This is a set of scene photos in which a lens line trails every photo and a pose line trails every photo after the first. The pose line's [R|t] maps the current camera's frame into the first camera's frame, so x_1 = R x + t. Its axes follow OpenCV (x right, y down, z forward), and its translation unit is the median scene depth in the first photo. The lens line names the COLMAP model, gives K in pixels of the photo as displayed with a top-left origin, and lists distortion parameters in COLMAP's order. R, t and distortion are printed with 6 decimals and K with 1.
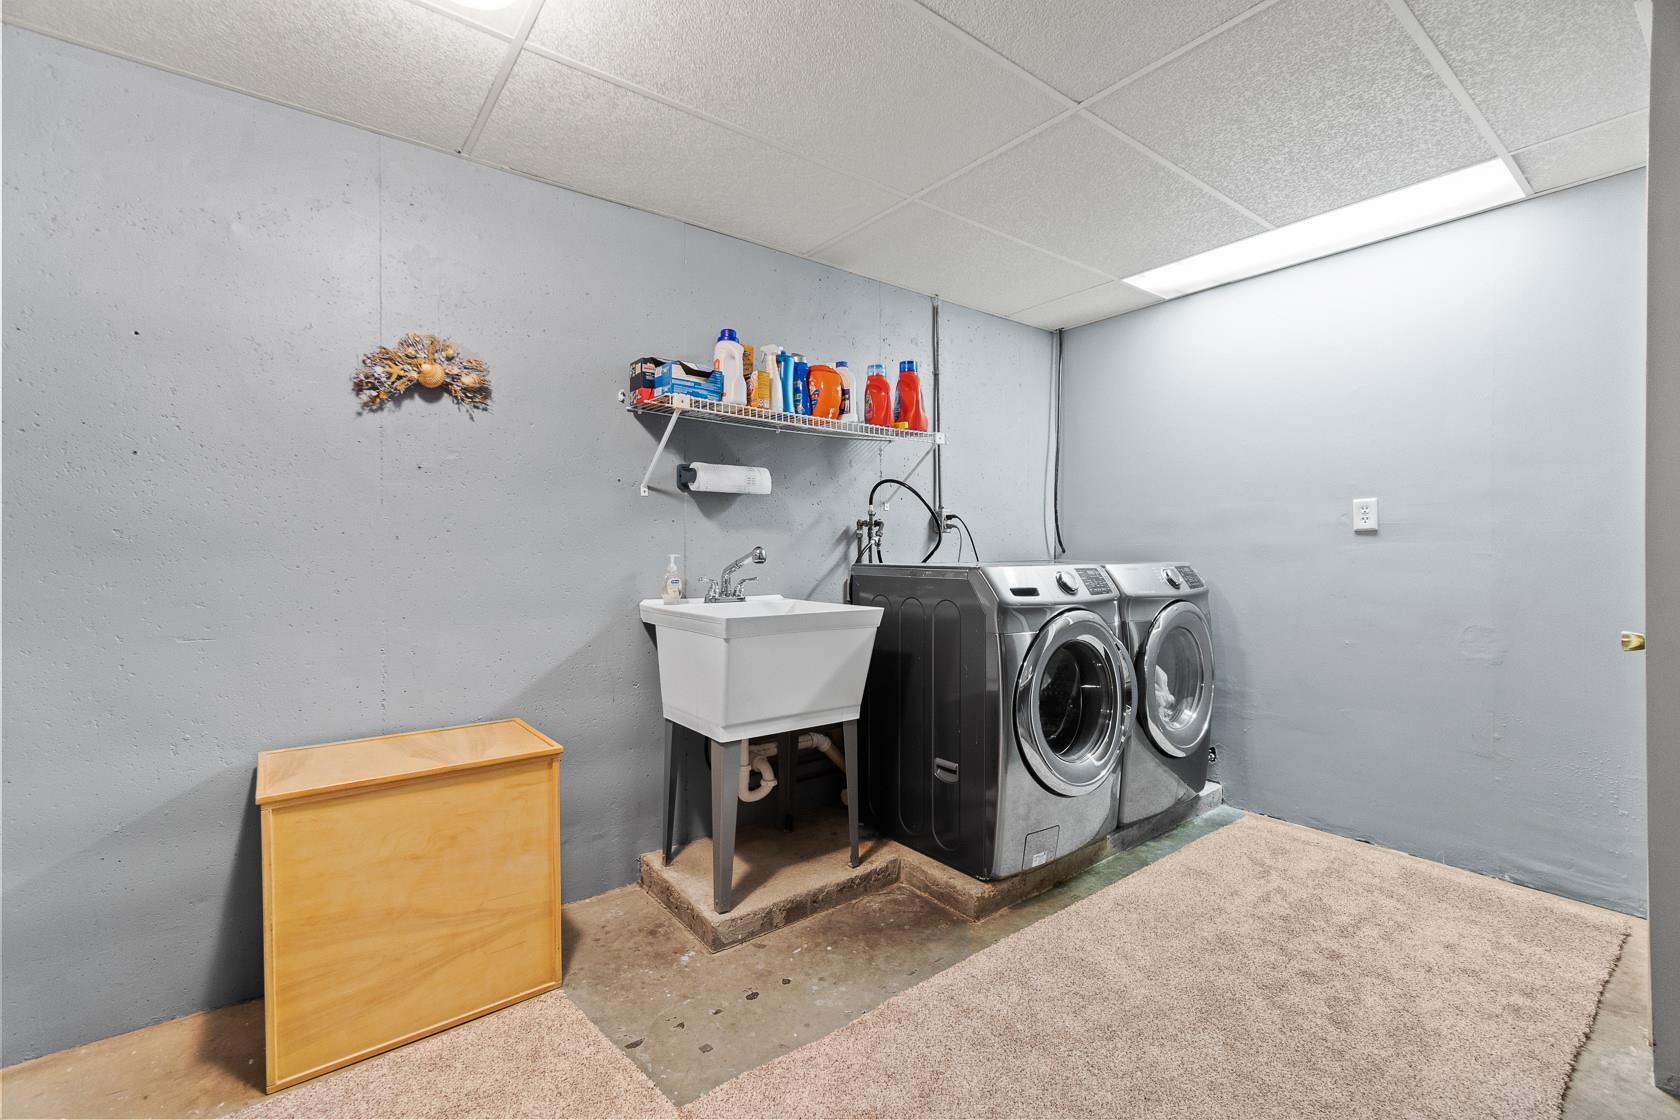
lens RADIAL K [[718.6, 0, 842.9], [0, 718.6, 558.8], [0, 0, 1]] dist [0.000908, 0.000155]
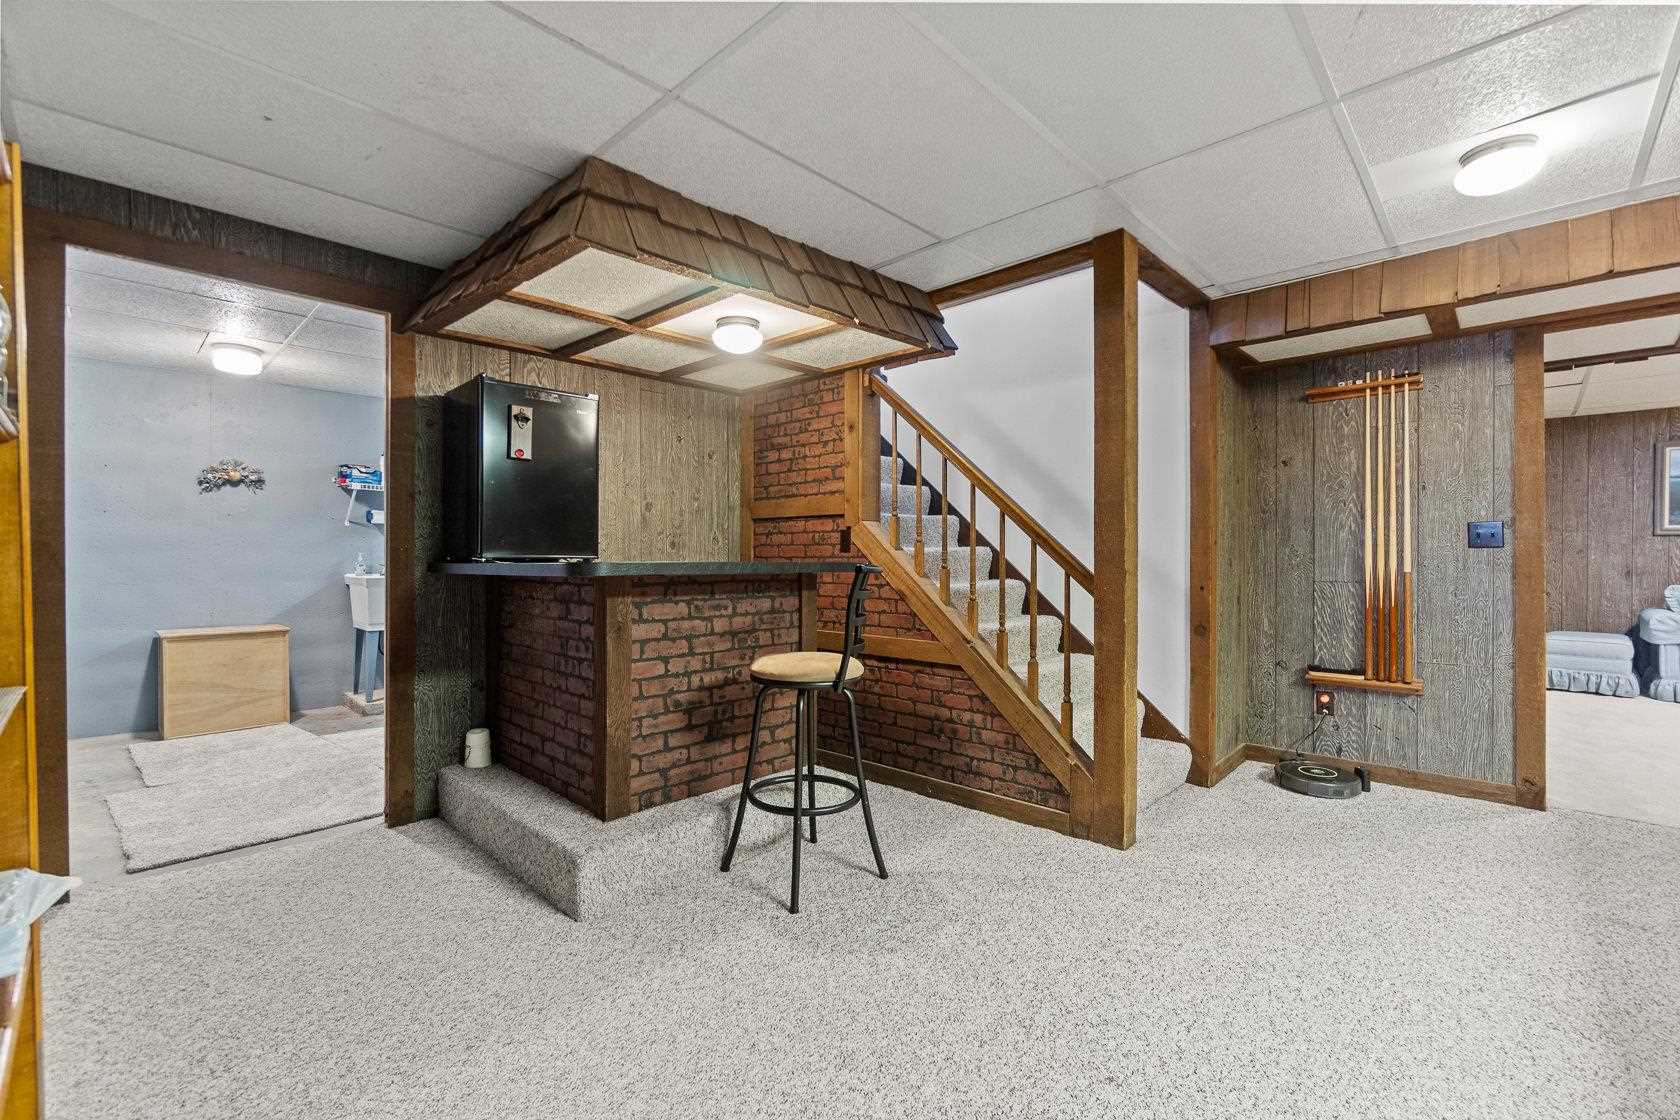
lens RADIAL K [[718.6, 0, 835.3], [0, 718.6, 556.0], [0, 0, 1]] dist [0.000908, 0.000155]
pose [[0.989640, 0.000144, 0.143572, 1.037458], [0.001178, 0.999958, -0.009119, 0.029449], [-0.143567, 0.009193, 0.989598, -1.612491]]
